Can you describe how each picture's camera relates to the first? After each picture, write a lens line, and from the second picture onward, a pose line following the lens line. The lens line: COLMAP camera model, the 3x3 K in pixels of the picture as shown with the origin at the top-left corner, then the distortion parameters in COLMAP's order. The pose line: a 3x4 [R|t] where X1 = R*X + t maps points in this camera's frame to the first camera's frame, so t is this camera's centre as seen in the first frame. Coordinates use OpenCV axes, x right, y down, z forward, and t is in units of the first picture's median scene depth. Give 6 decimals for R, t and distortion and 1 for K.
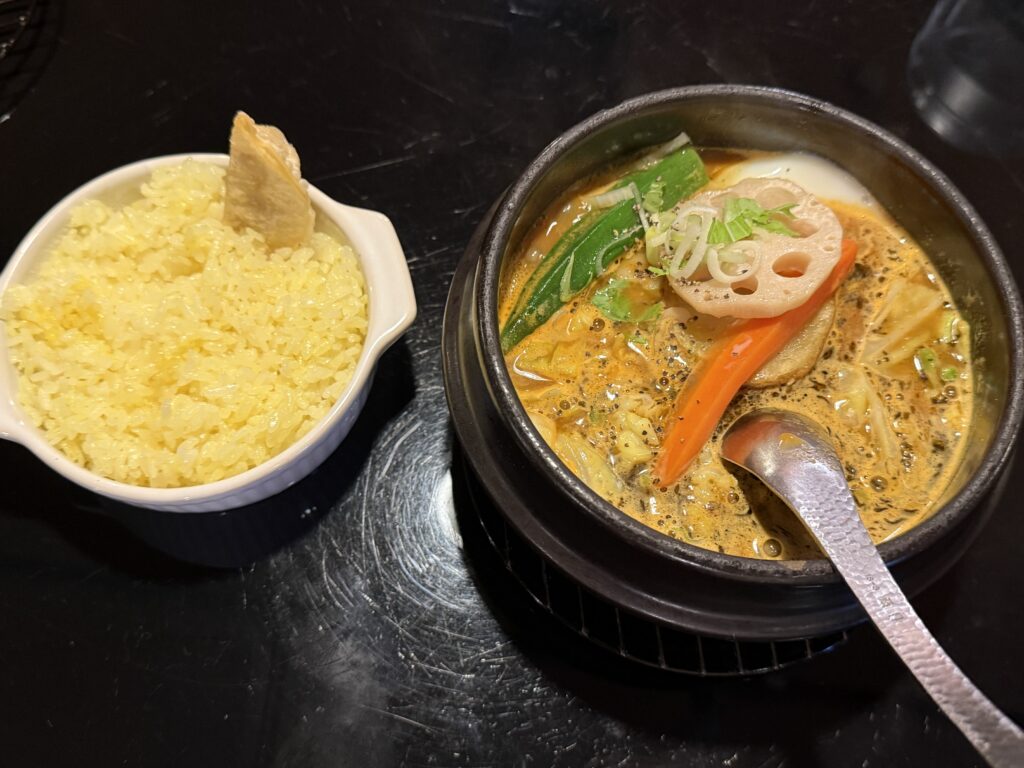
lens RADIAL K [[979.3, 0, 512.0], [0, 979.3, 384.0], [0, 0, 1]] dist [0.156744, -0.475700]
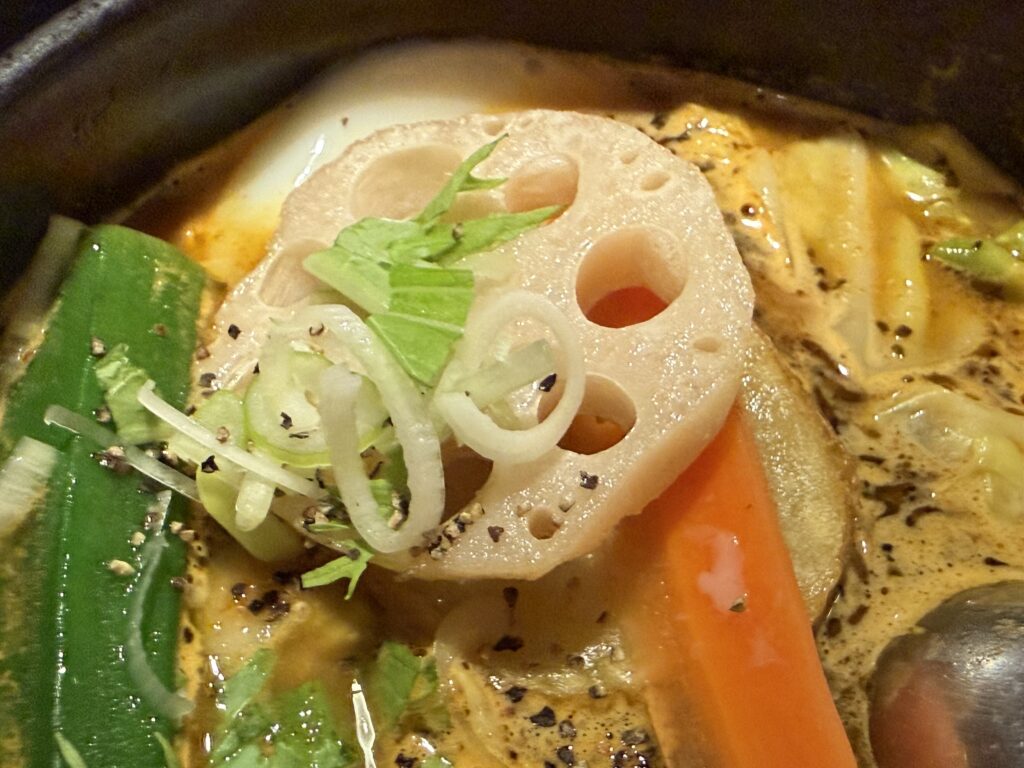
lens RADIAL K [[1251.0, 0, 512.0], [0, 1251.0, 384.0], [0, 0, 1]] dist [-0.021608, -0.090943]
pose [[0.645598, -0.628665, 0.433572, 0.054986], [0.676534, 0.734188, 0.057175, -0.136478], [-0.354267, 0.256414, 0.899303, 0.616322]]
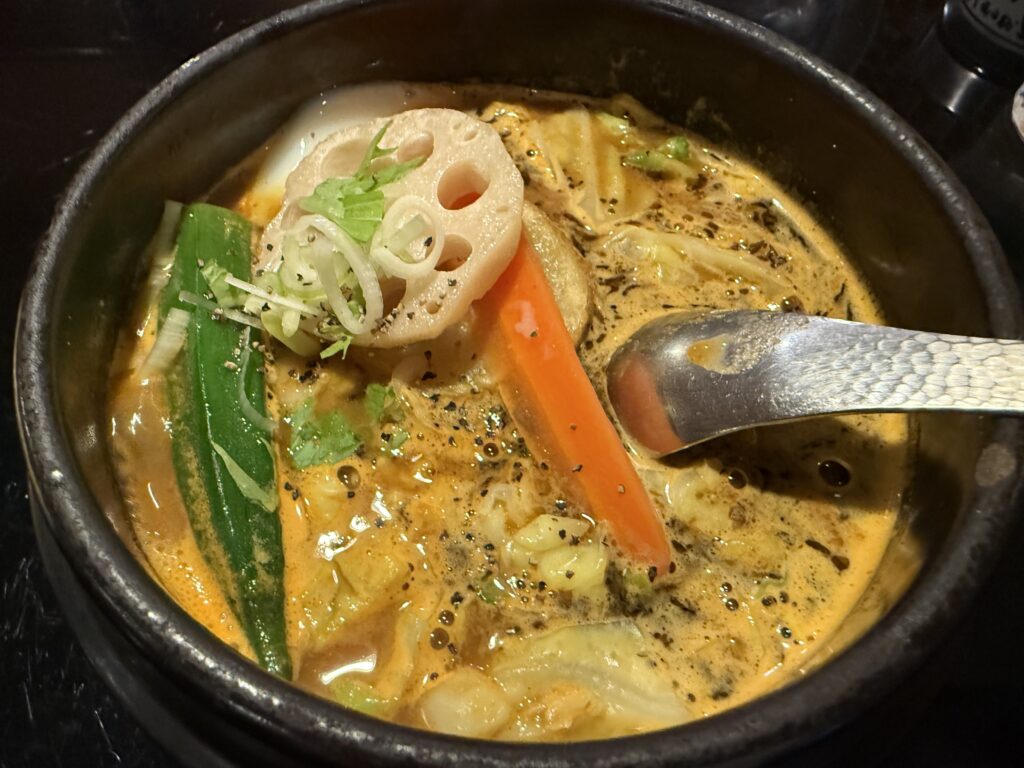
lens RADIAL K [[722.3, 0, 487.7], [0, 722.3, 382.1], [0, 0, 1]] dist [-0.057323, 0.001534]
pose [[0.529808, -0.753931, 0.388447, 0.014331], [0.768977, 0.620215, 0.154946, -0.096106], [-0.357740, 0.216615, 0.908350, 0.566074]]
